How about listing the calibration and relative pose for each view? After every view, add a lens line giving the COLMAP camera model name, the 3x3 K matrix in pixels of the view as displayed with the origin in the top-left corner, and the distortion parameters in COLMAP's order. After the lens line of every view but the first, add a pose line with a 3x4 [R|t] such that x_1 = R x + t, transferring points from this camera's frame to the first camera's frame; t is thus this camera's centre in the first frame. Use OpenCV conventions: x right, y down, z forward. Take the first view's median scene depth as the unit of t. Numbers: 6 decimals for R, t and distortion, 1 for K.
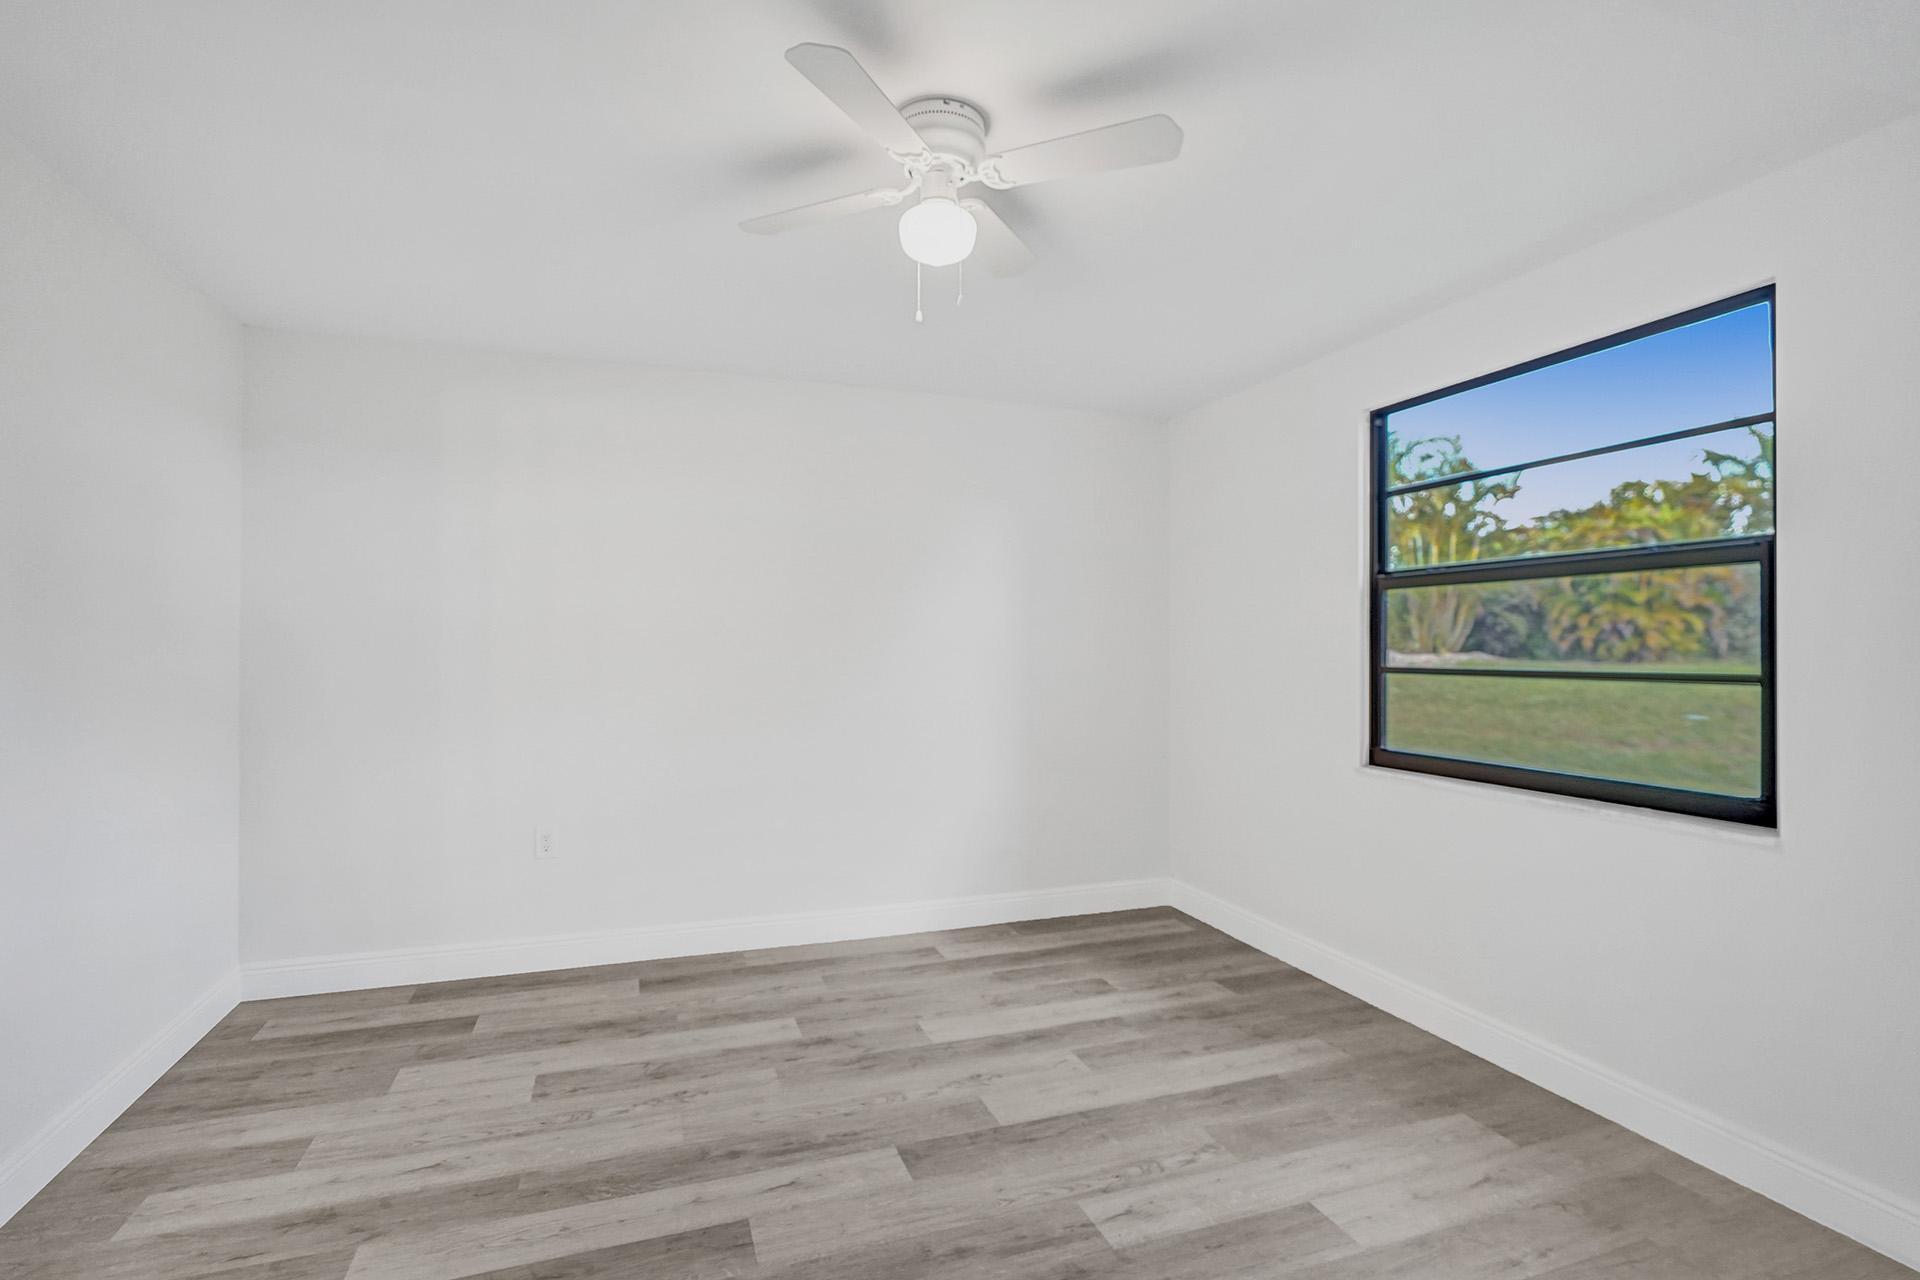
lens RADIAL K [[885.3, 0, 911.1], [0, 885.3, 644.9], [0, 0, 1]] dist [-0.001575, -0.000064]
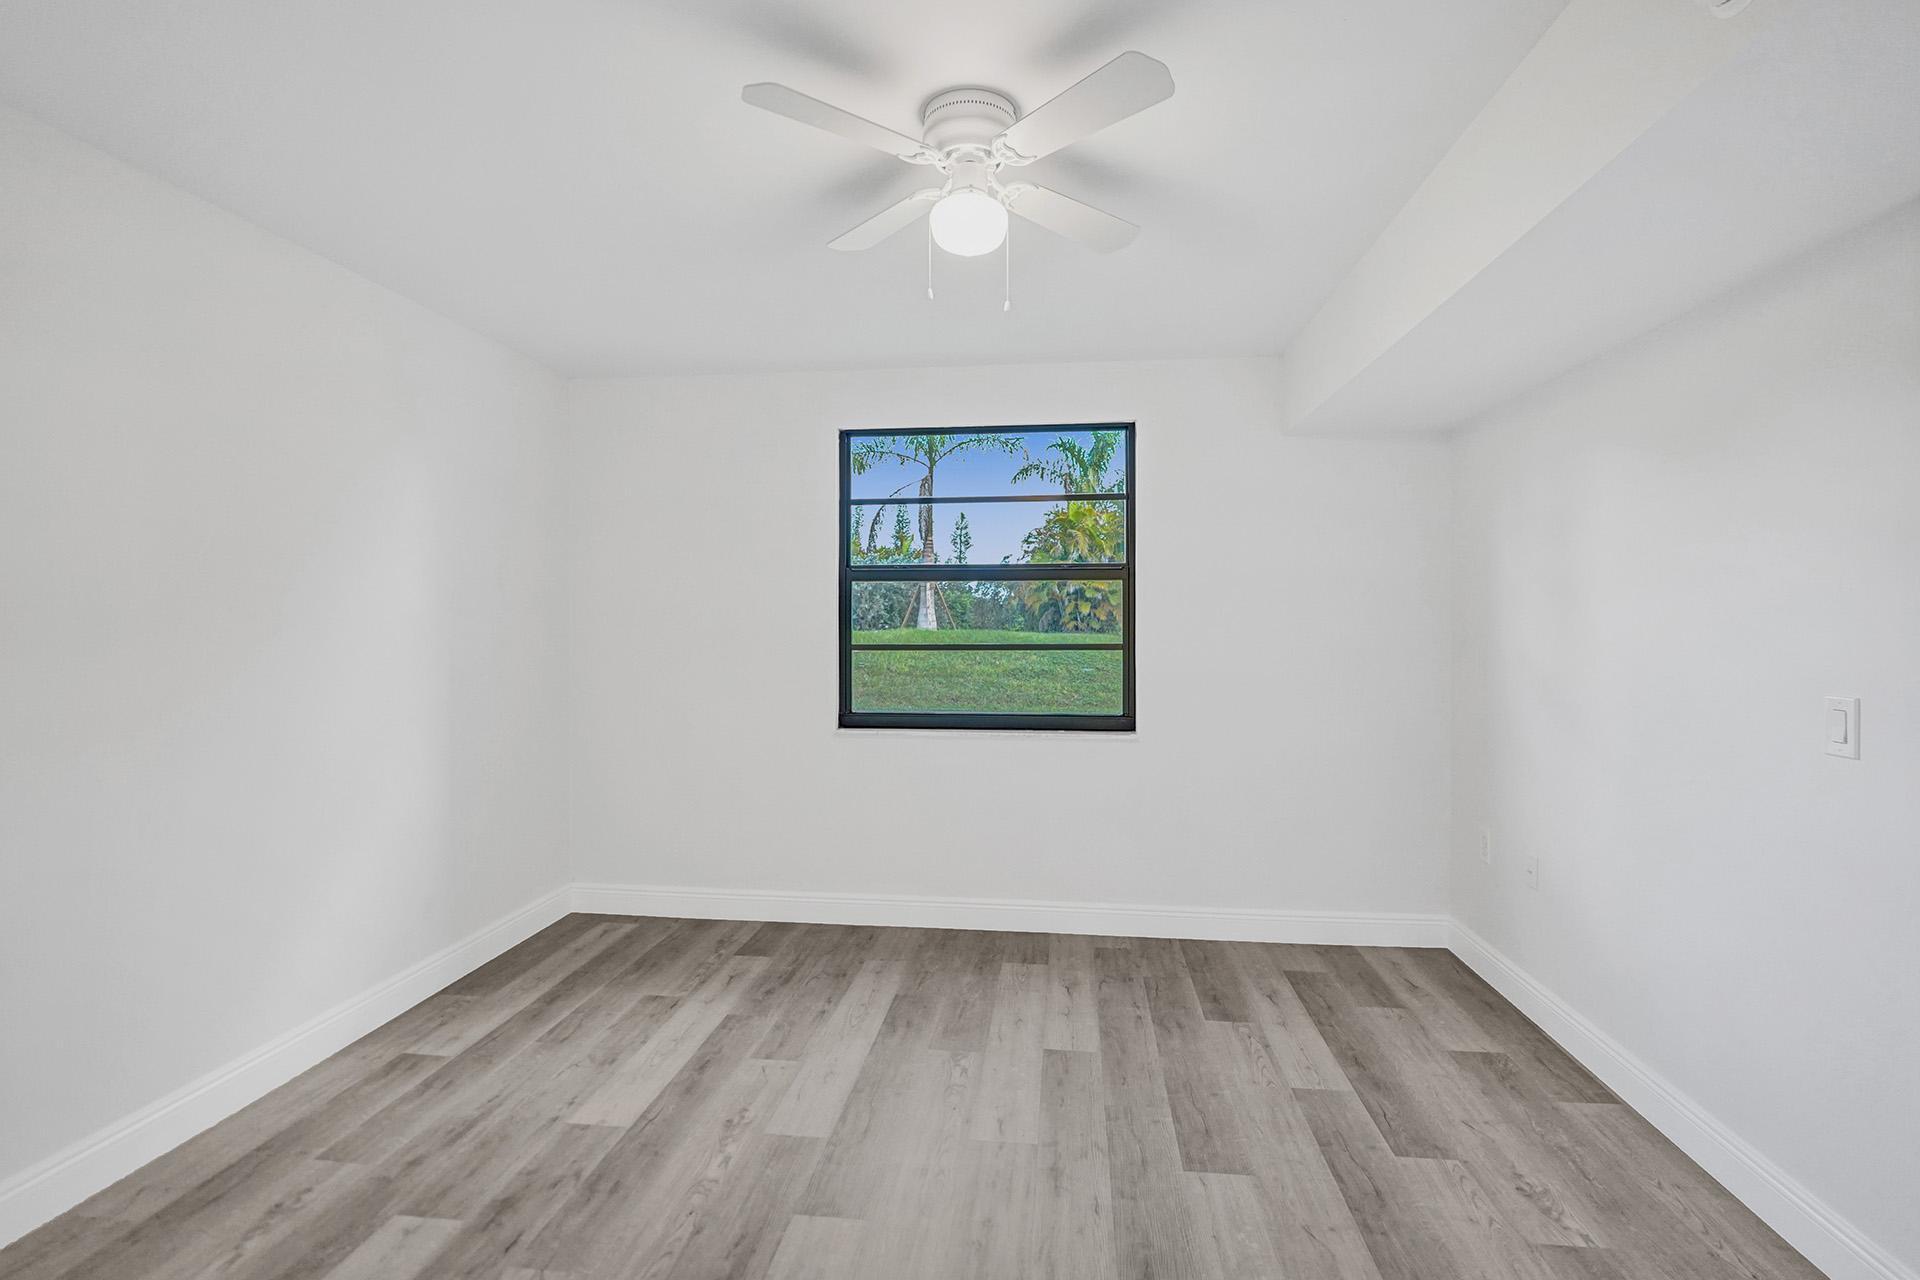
lens RADIAL K [[902.3, 0, 965.9], [0, 902.3, 629.8], [0, 0, 1]] dist [0.000395, 0.000237]
pose [[0.424211, -0.006303, 0.905542, -0.623442], [-0.000279, 0.999975, 0.007091, -0.005183], [-0.905564, -0.003261, 0.424198, 0.408290]]
